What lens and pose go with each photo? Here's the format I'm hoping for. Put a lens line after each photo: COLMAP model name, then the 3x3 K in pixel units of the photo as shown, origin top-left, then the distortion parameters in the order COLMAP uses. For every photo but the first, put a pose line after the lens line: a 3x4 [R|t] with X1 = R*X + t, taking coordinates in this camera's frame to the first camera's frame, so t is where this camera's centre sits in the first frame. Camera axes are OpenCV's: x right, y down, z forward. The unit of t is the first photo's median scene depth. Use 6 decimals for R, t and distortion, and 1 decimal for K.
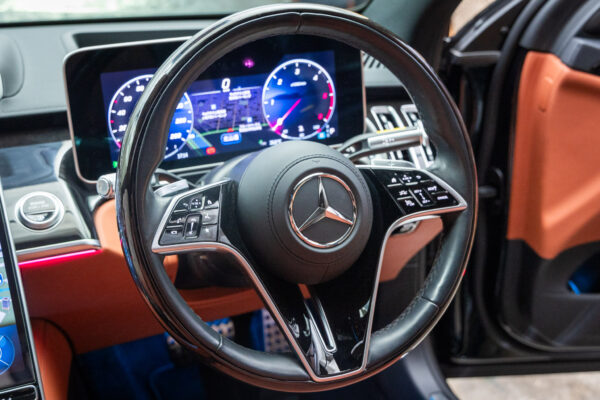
lens RADIAL K [[753.1, 0, 300.0], [0, 753.1, 200.0], [0, 0, 1]] dist [0.023262, 0.041191]
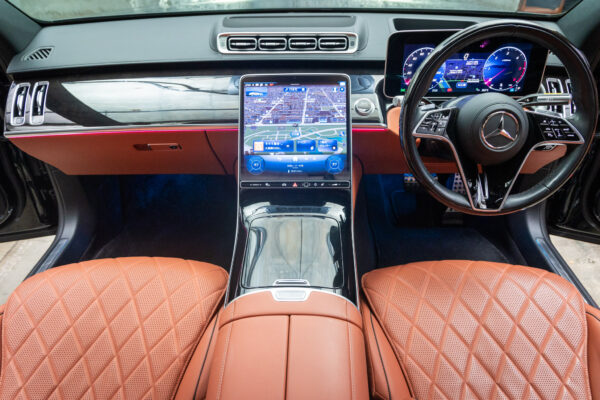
lens RADIAL K [[409.0, 0, 300.0], [0, 409.0, 200.0], [0, 0, 1]] dist [0.000237, -0.002871]
pose [[0.892602, 0.250485, -0.374860, 0.008433], [-0.156655, 0.951967, 0.263094, -0.011602], [0.422755, -0.176115, 0.888967, -0.205562]]
